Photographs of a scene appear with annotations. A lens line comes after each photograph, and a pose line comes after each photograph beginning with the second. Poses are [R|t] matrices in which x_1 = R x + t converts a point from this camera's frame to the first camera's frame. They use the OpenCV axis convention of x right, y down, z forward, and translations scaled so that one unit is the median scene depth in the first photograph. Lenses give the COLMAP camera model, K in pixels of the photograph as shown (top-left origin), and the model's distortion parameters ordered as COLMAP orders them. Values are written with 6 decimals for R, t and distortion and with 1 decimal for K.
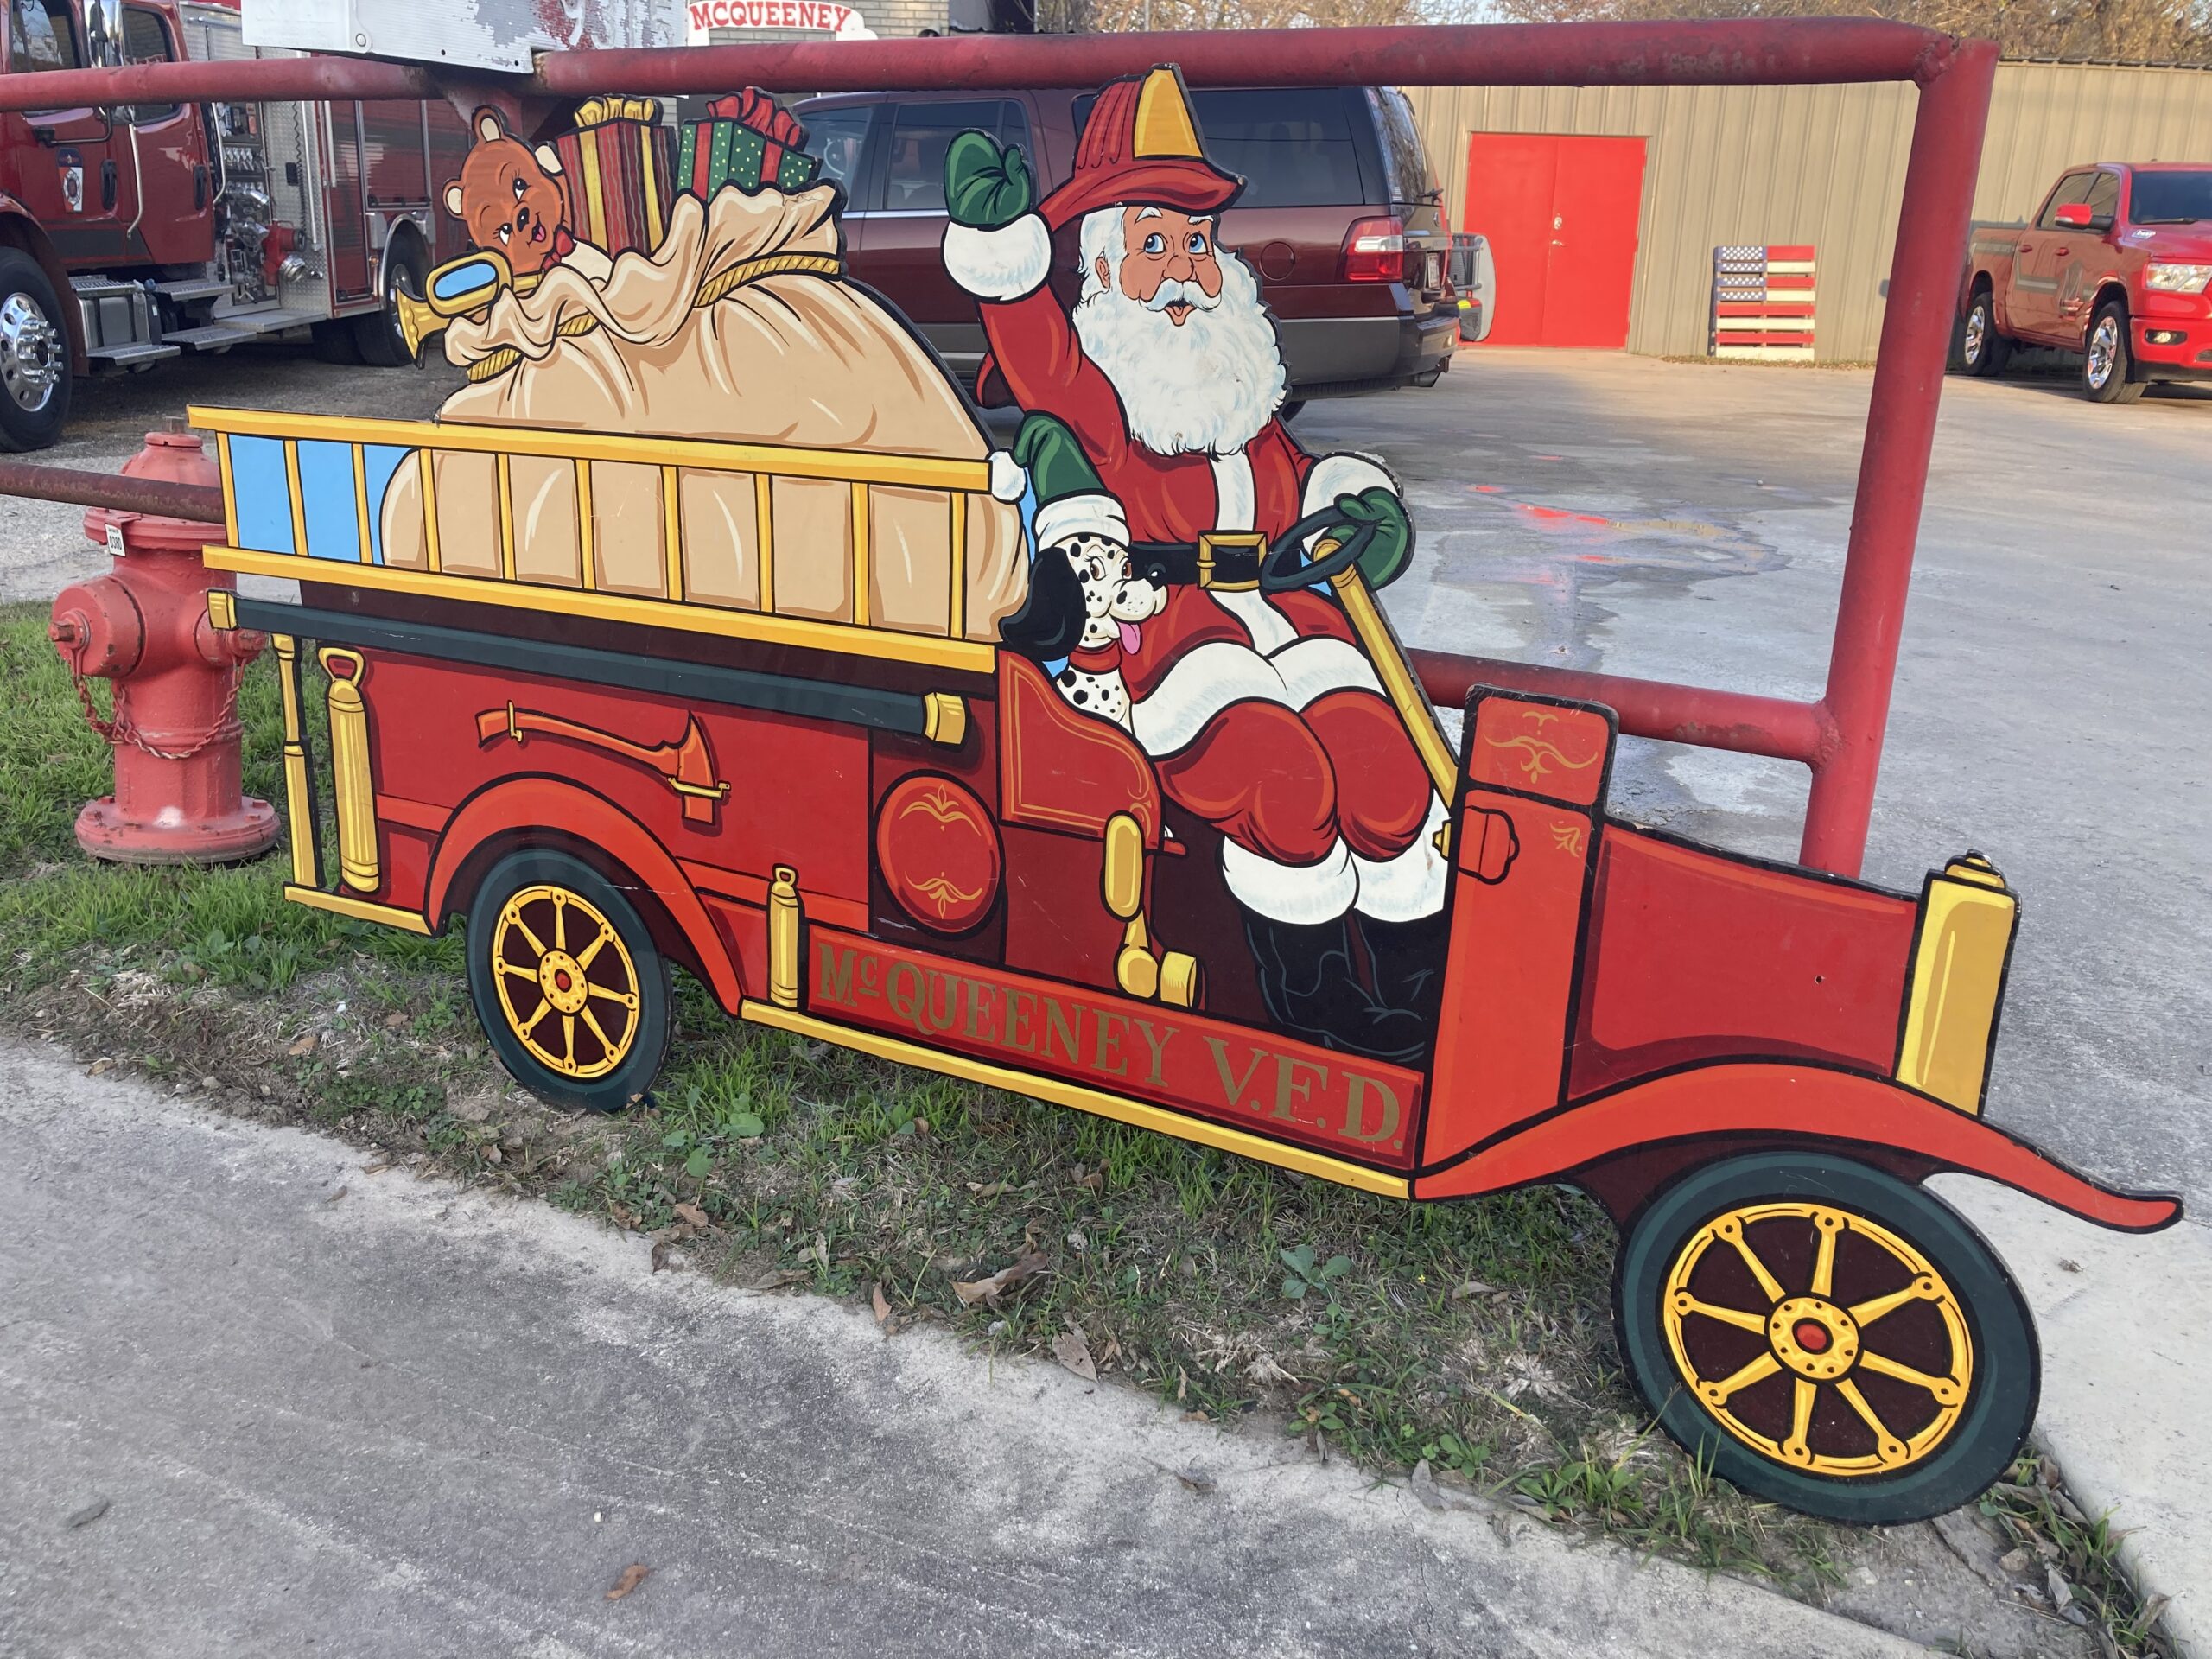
lens RADIAL K [[1785.6, 0, 1095.8], [0, 1785.6, 810.1], [0, 0, 1]] dist [0.020952, -0.031167]
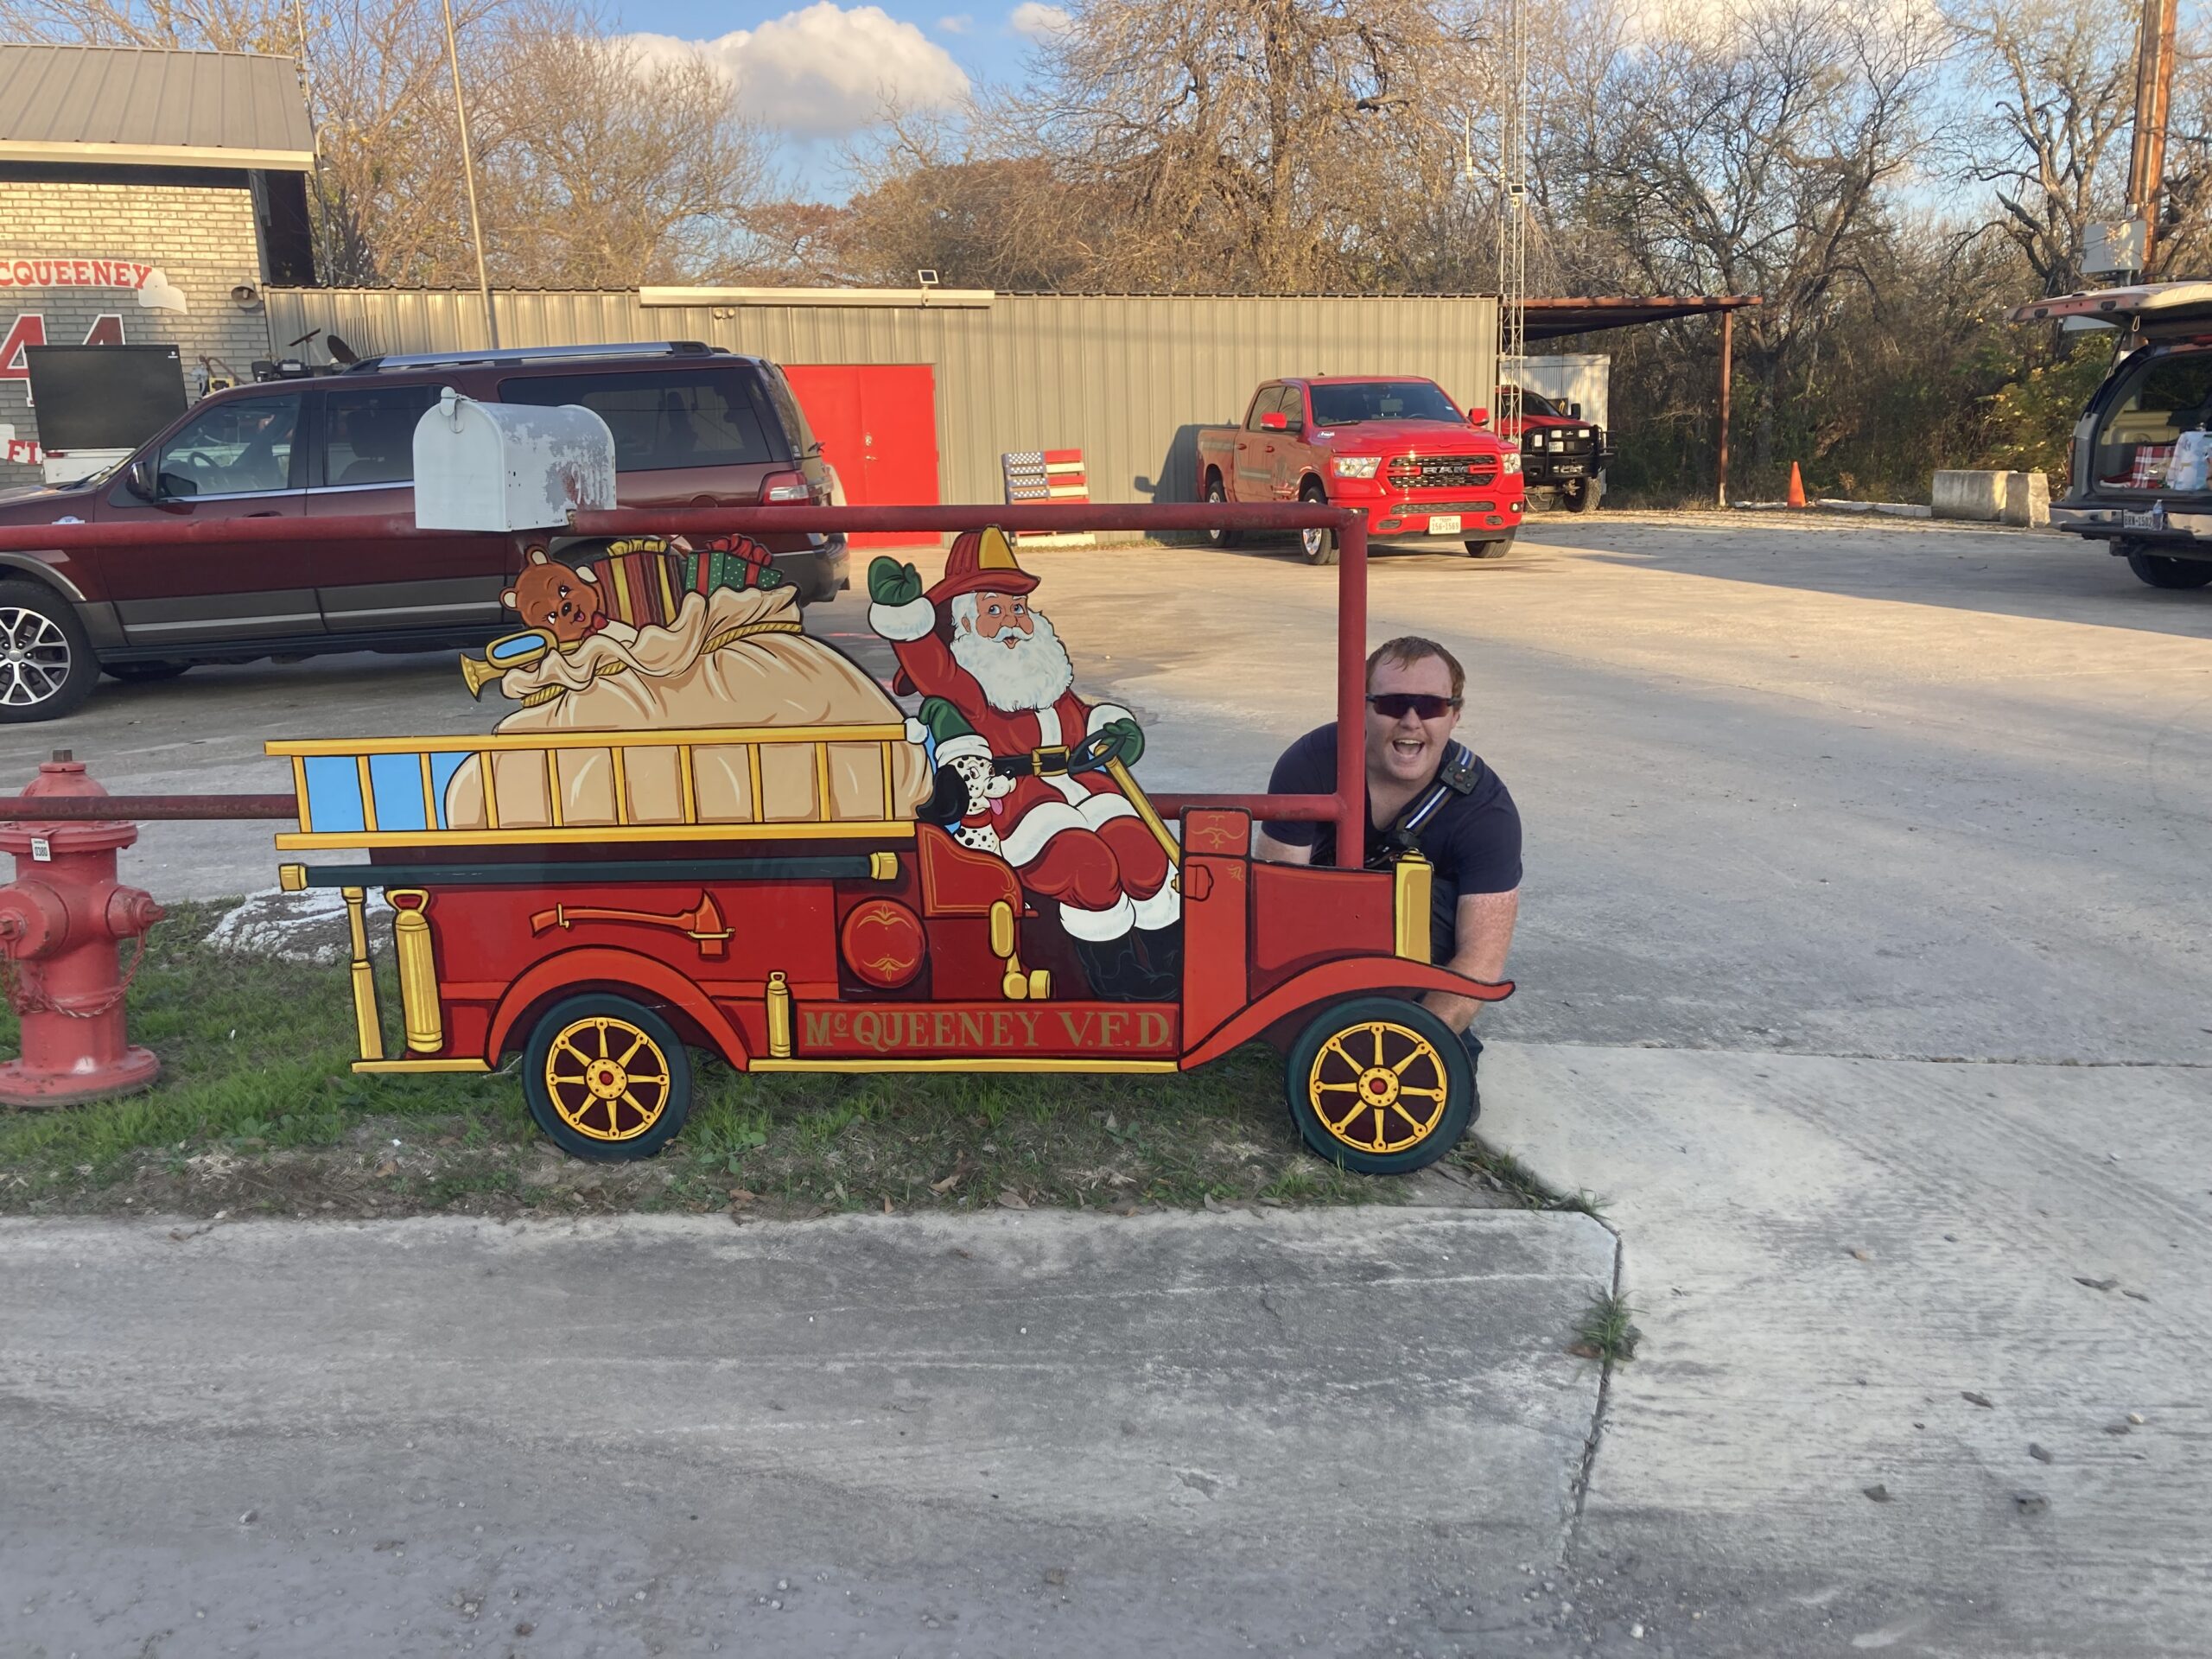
lens RADIAL K [[1785.6, 0, 1094.8], [0, 1785.6, 828.8], [0, 0, 1]] dist [0.020952, -0.031167]
pose [[0.921602, -0.129602, 0.365860, -0.515165], [0.161857, 0.985062, -0.058772, 0.048667], [-0.352778, 0.113381, 0.928812, -0.708796]]
